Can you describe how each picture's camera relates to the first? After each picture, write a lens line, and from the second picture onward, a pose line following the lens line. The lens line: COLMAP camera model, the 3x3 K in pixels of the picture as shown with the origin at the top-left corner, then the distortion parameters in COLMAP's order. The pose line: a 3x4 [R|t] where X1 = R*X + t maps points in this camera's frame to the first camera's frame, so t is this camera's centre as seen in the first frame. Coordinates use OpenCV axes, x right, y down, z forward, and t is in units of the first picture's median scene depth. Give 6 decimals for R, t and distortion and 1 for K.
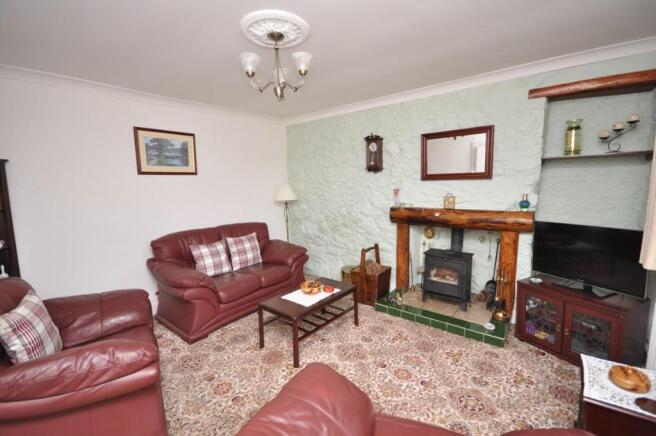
lens RADIAL K [[286.3, 0, 328.0], [0, 286.3, 218.0], [0, 0, 1]] dist [0.000299, -0.000082]
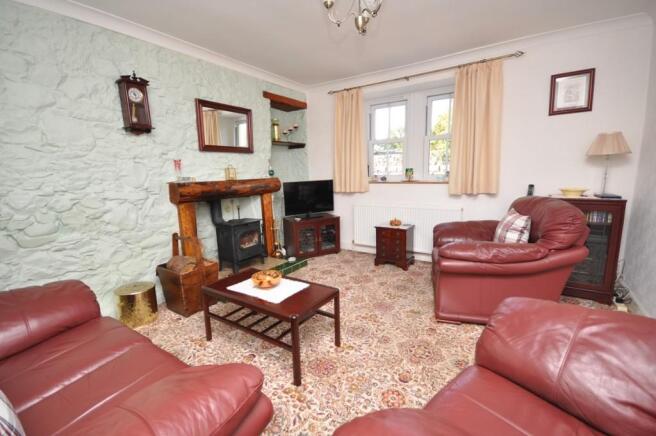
lens RADIAL K [[286.3, 0, 328.0], [0, 286.3, 218.0], [0, 0, 1]] dist [0.000299, -0.000082]
pose [[-0.092968, -0.141533, 0.985558, -0.665124], [0.145662, 0.977262, 0.154082, -0.006443], [-0.984957, 0.157883, -0.070238, 0.742896]]
